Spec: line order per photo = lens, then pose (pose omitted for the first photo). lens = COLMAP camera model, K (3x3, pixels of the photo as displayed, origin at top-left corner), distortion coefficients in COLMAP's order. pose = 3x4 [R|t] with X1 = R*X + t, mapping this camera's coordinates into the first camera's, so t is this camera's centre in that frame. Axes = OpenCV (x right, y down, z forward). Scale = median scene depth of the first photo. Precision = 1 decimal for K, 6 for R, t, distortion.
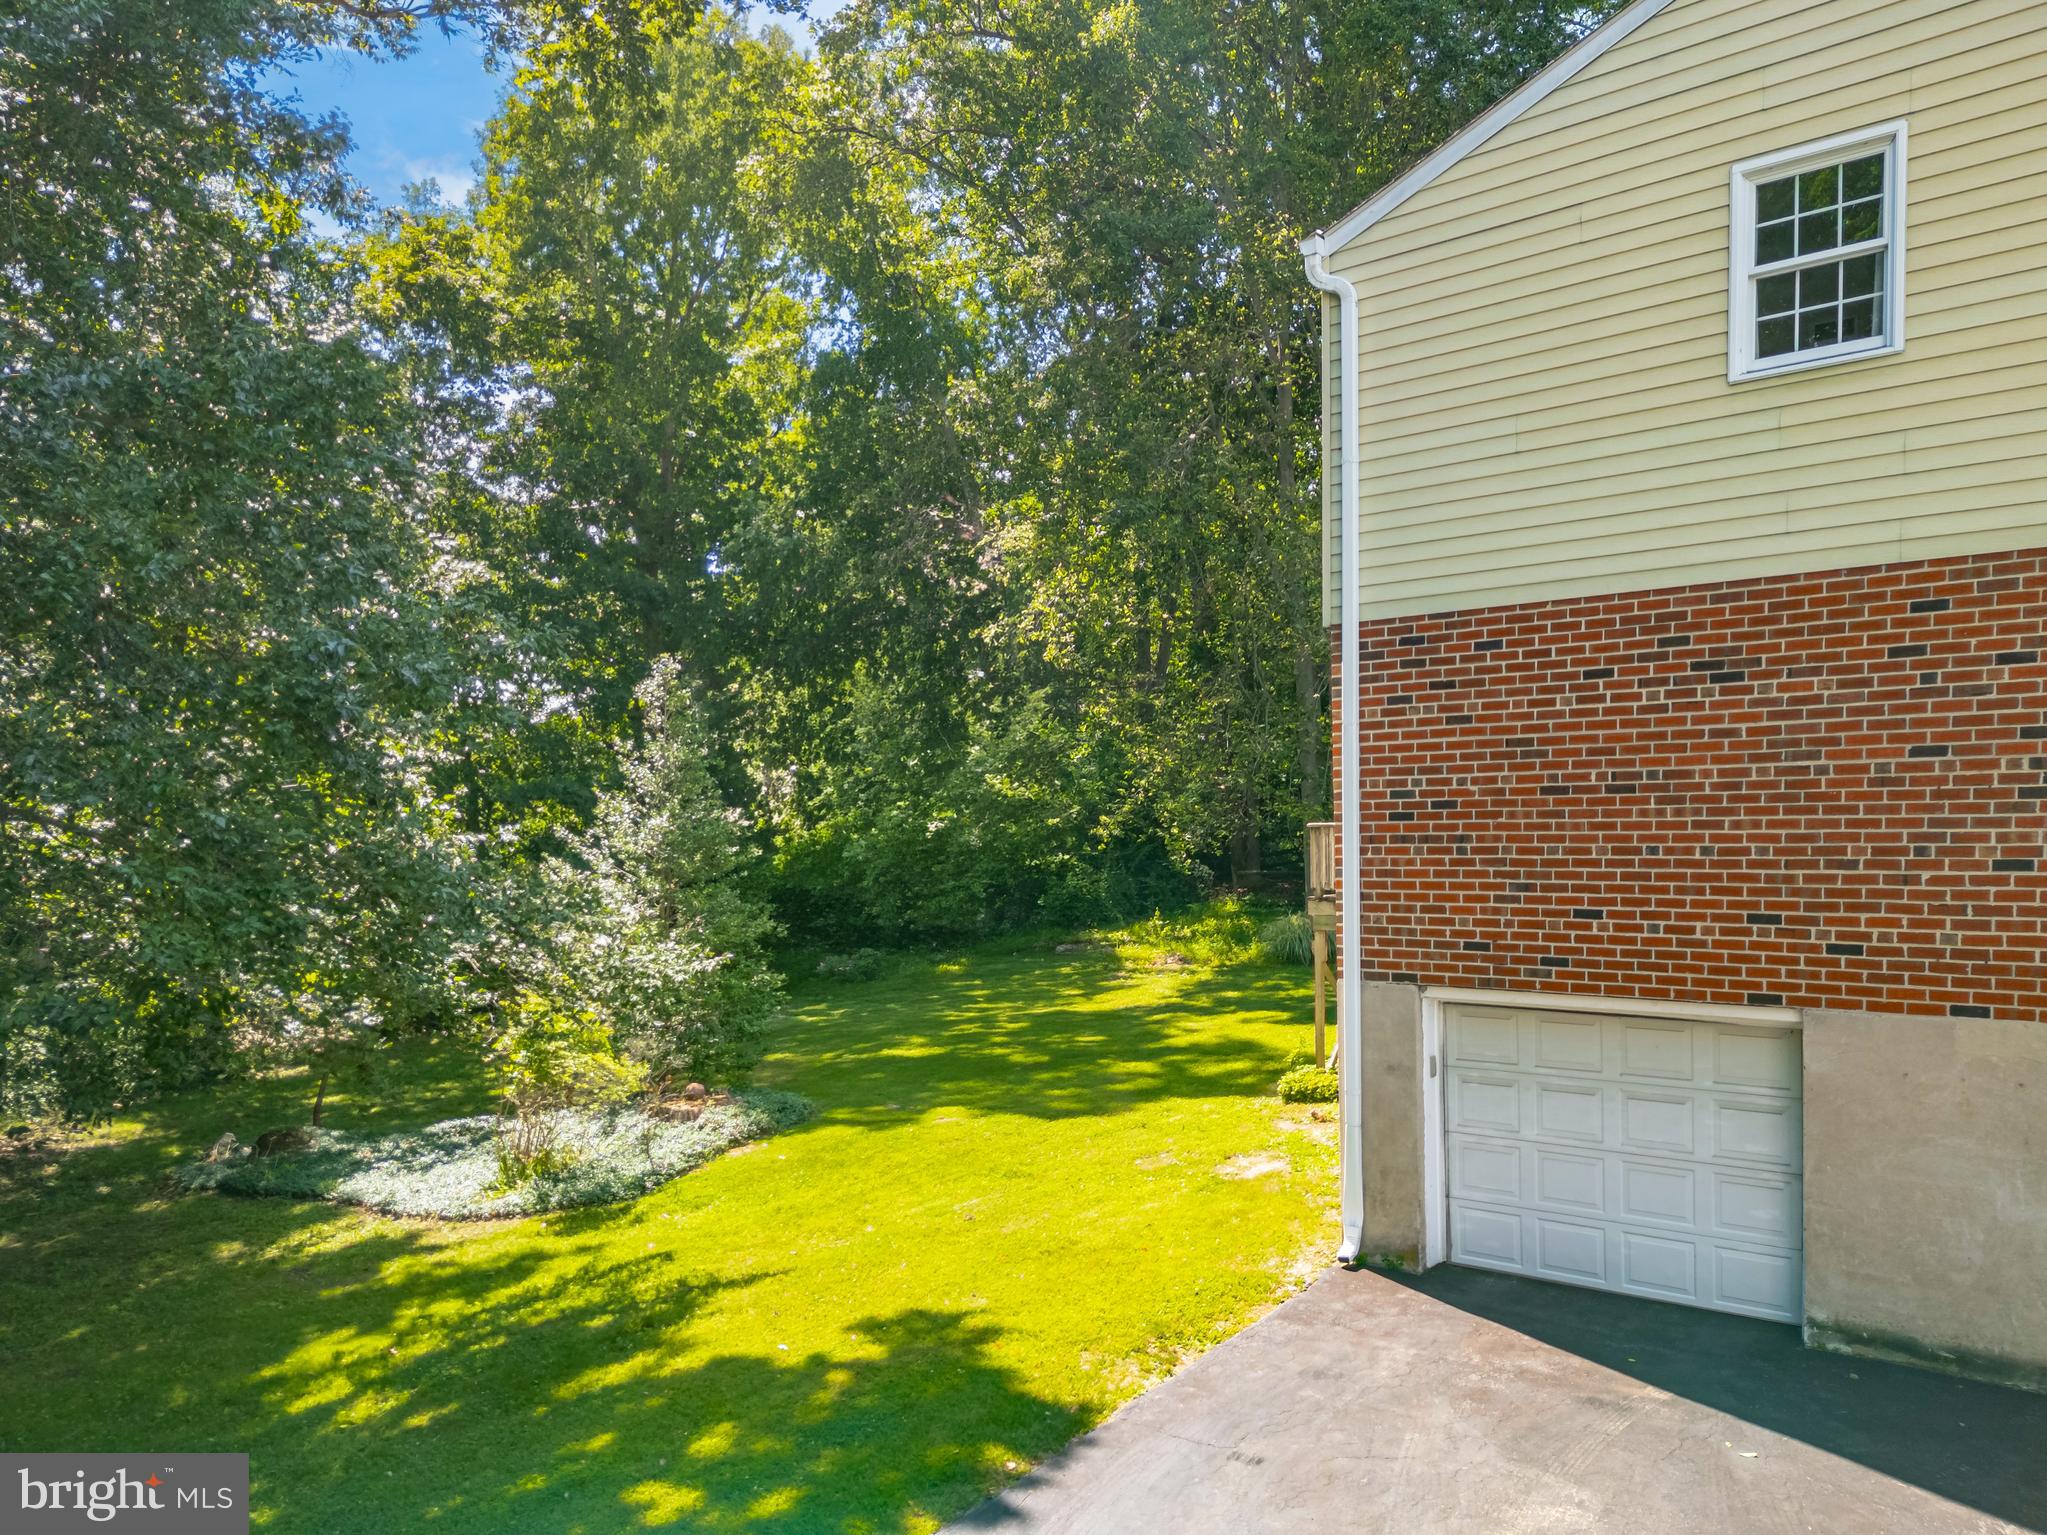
lens RADIAL K [[1476.1, 0, 1005.2], [0, 1476.1, 900.1], [0, 0, 1]] dist [0.044514, -0.033337]
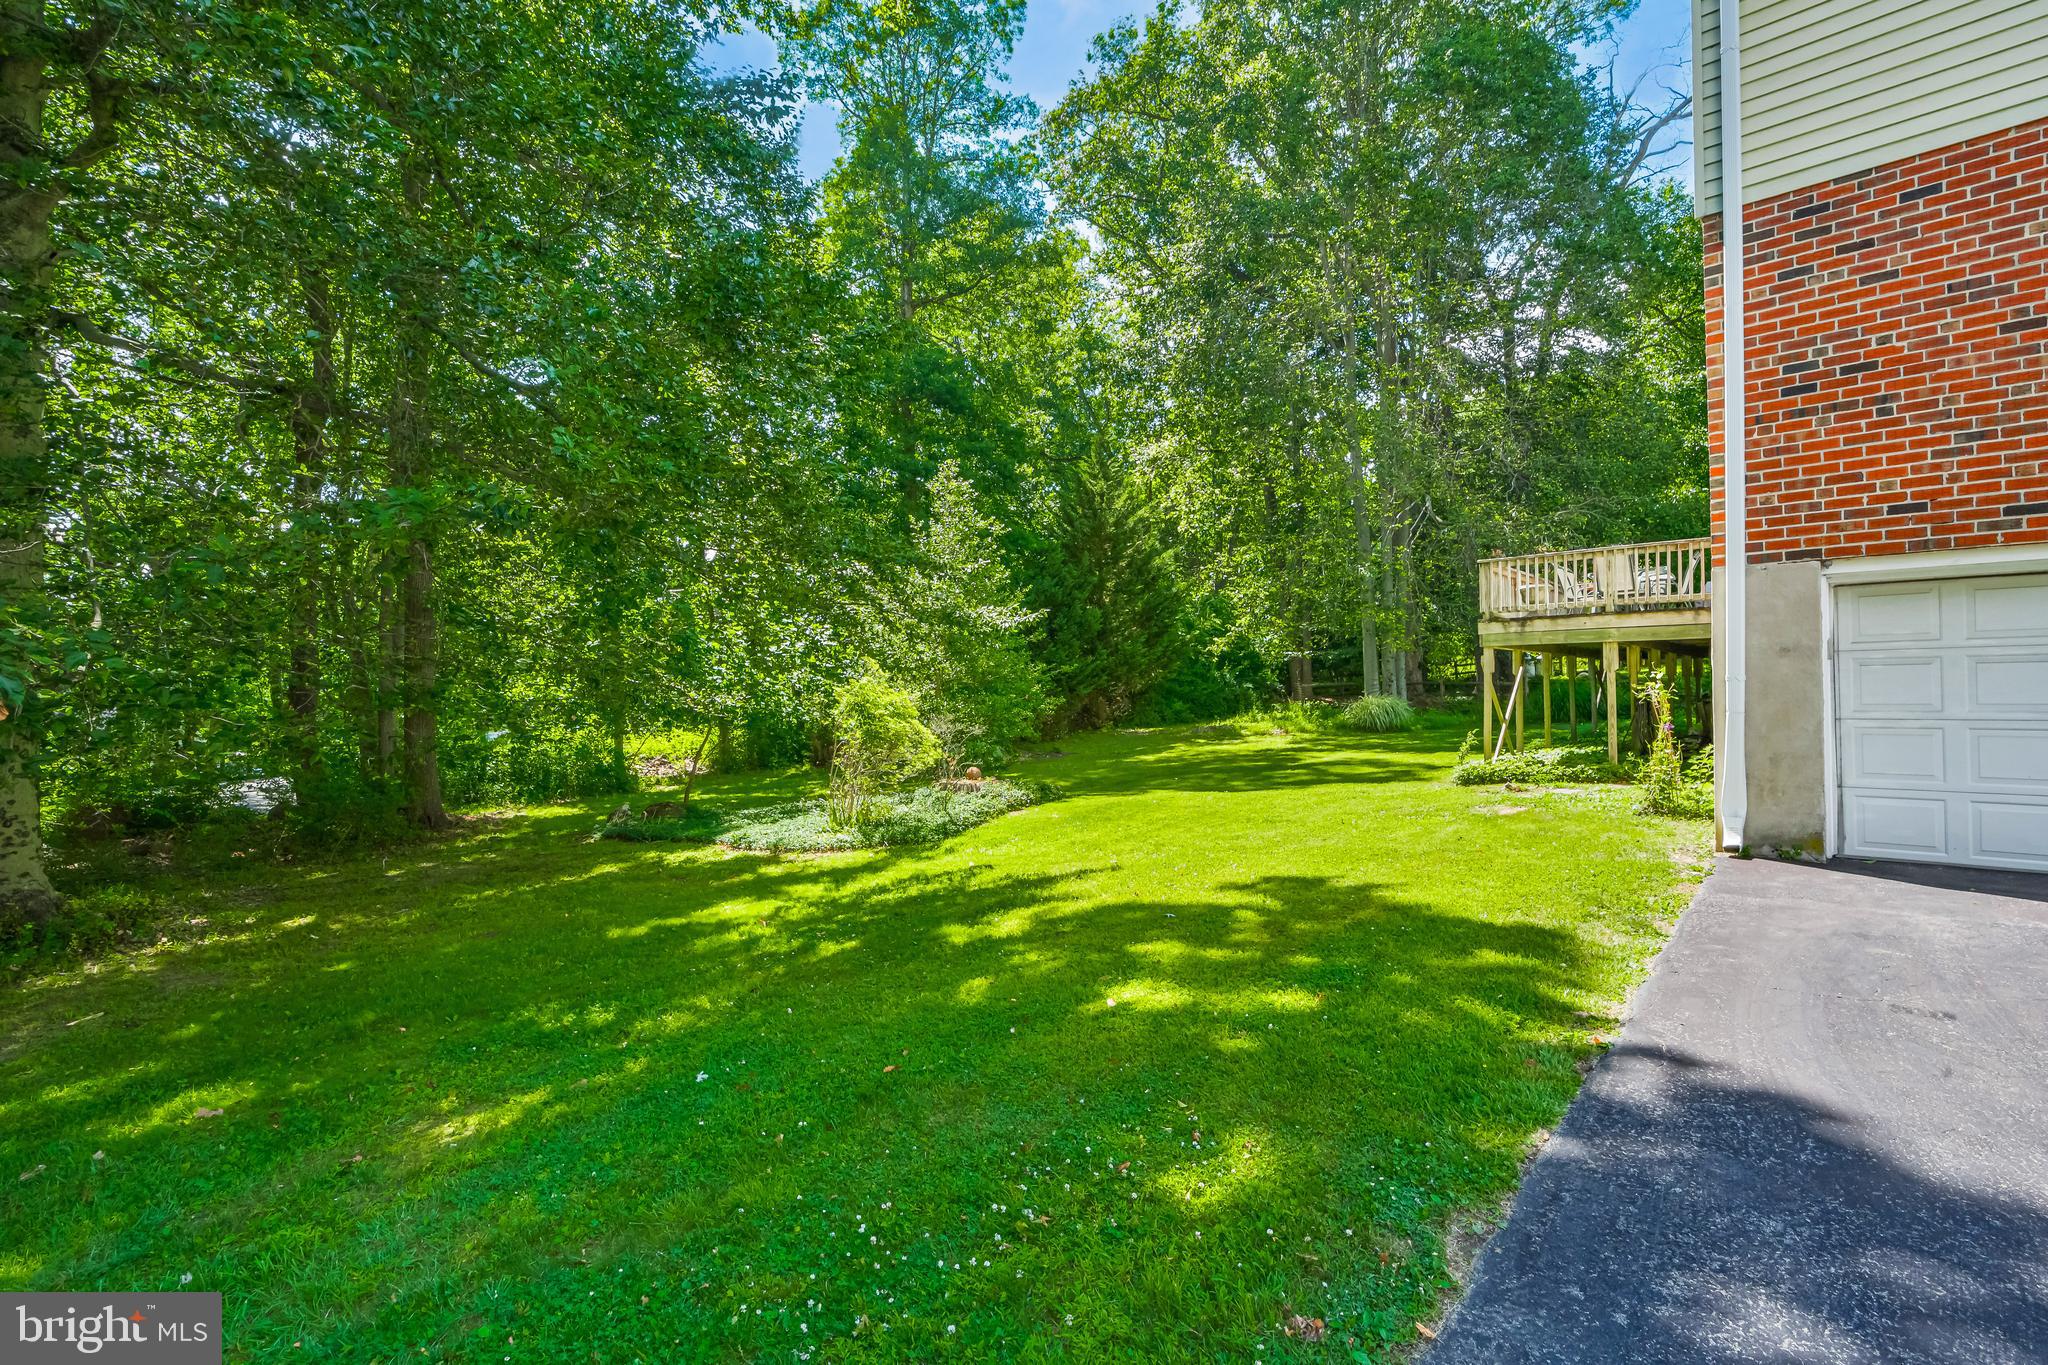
lens RADIAL K [[916.1, 0, 1031.4], [0, 916.1, 677.9], [0, 0, 1]] dist [-0.007733, 0.004147]
pose [[0.998084, 0.015873, -0.059809, -0.206946], [-0.020516, 0.996755, -0.077840, 0.195681], [0.058379, 0.078918, 0.995170, 0.385868]]
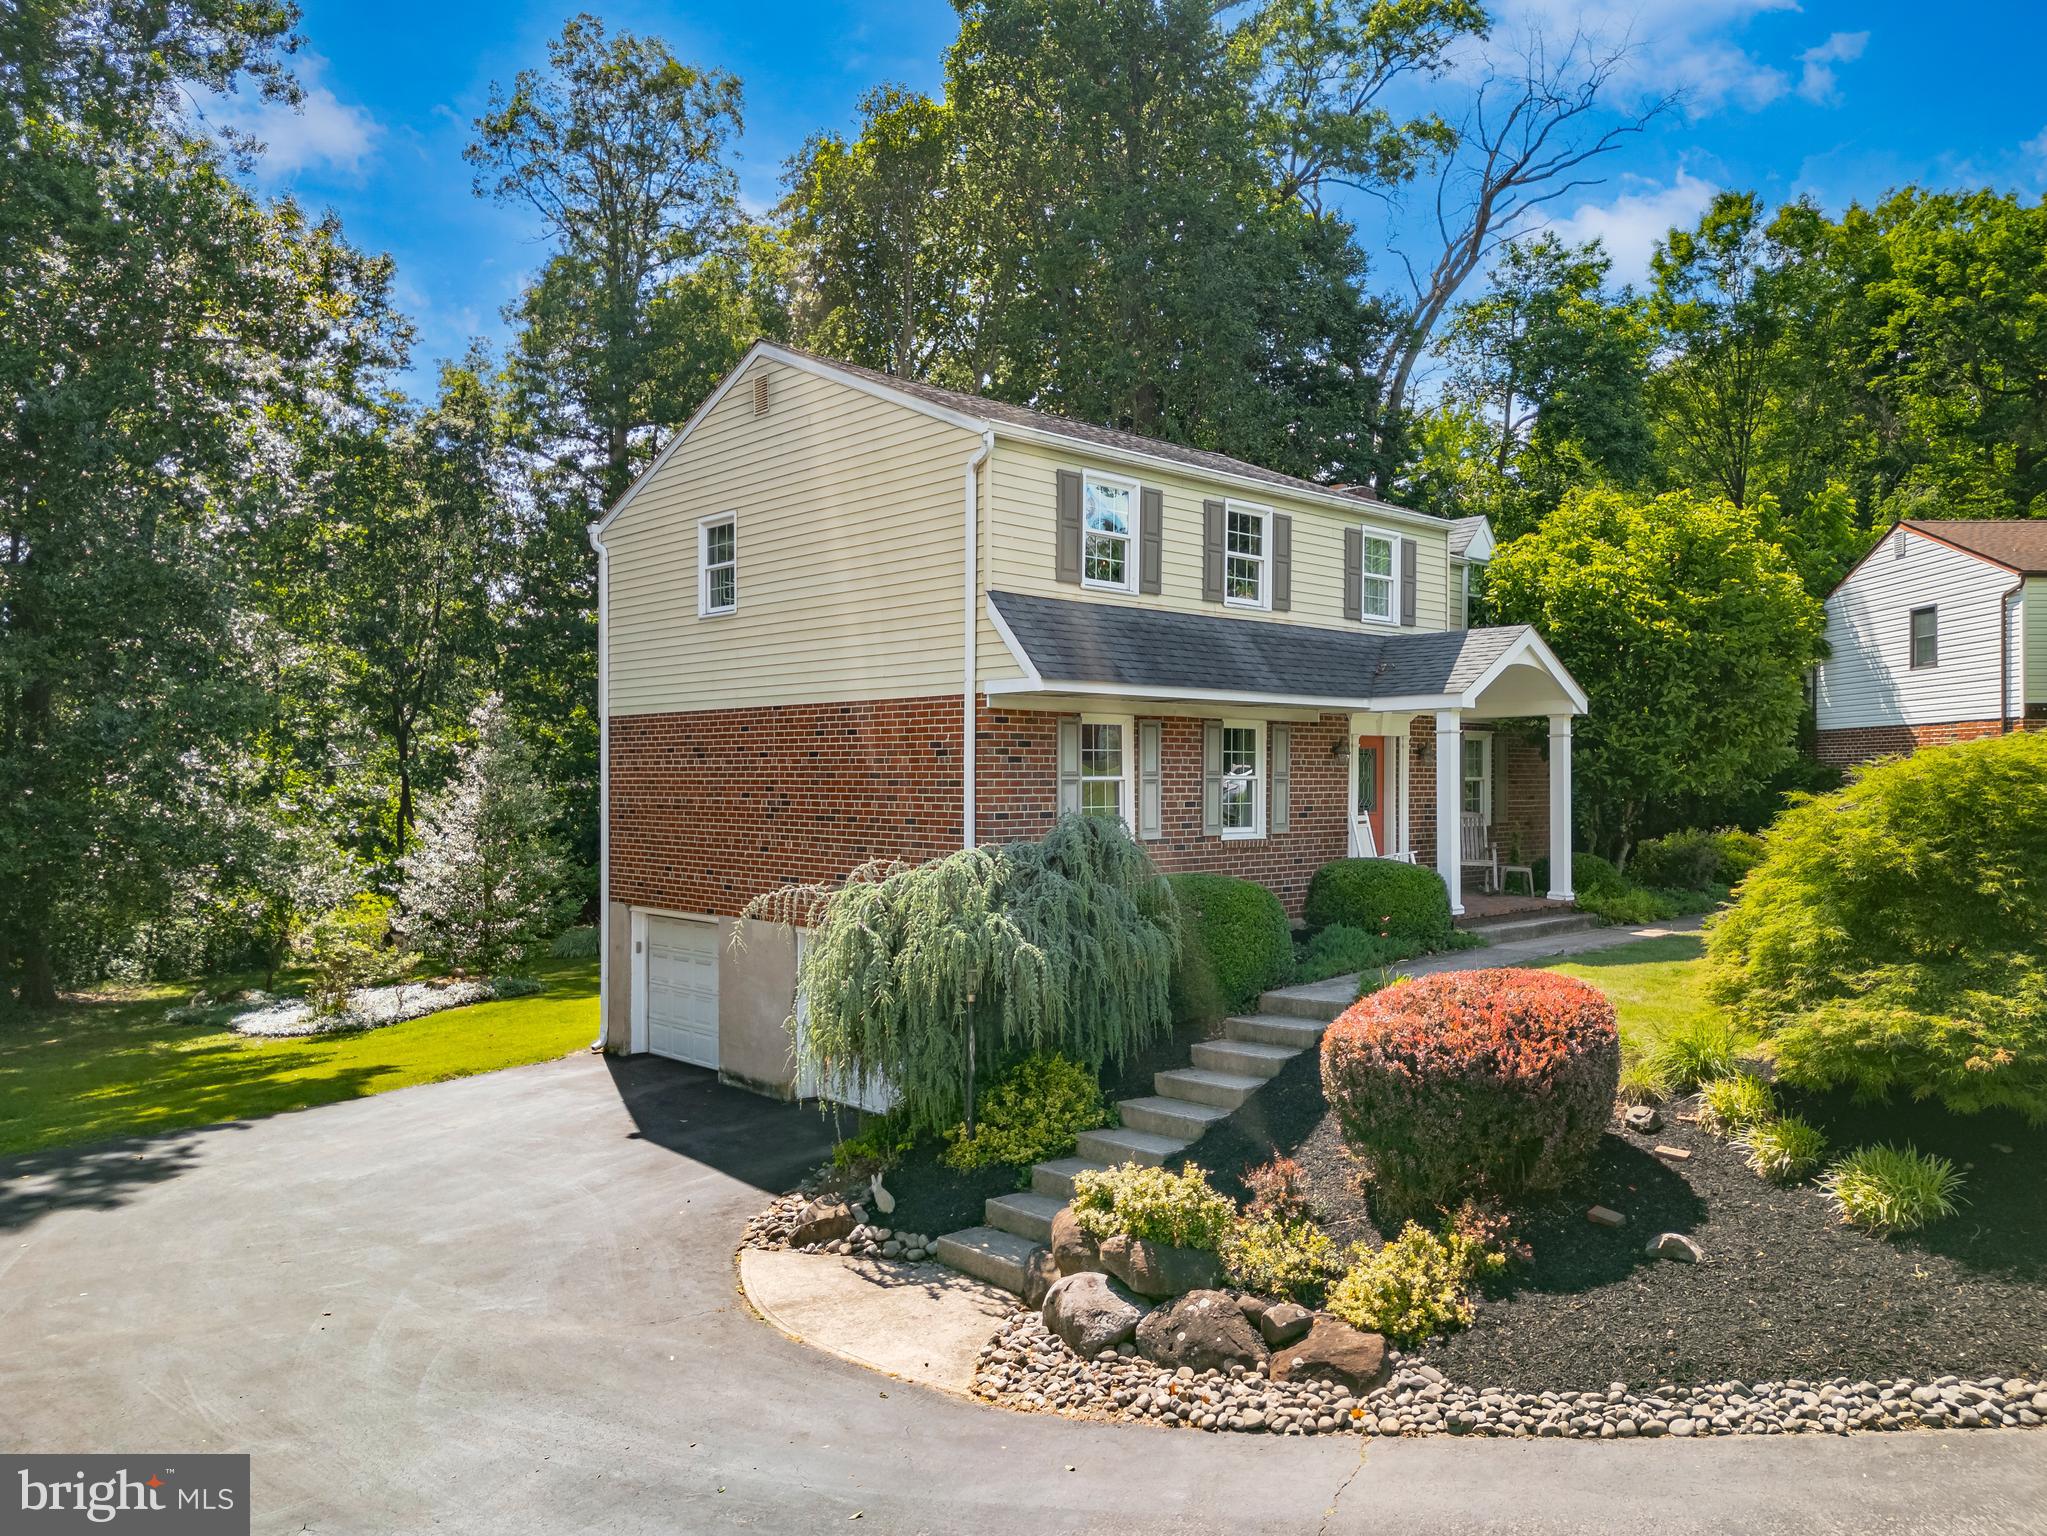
lens RADIAL K [[1439.2, 0, 1017.9], [0, 1439.2, 765.2], [0, 0, 1]] dist [0.047875, -0.034150]
pose [[0.989743, 0.023961, -0.140837, 1.066434], [-0.033806, 0.997117, -0.067932, -0.012280], [0.138803, 0.071996, 0.987699, -0.821763]]
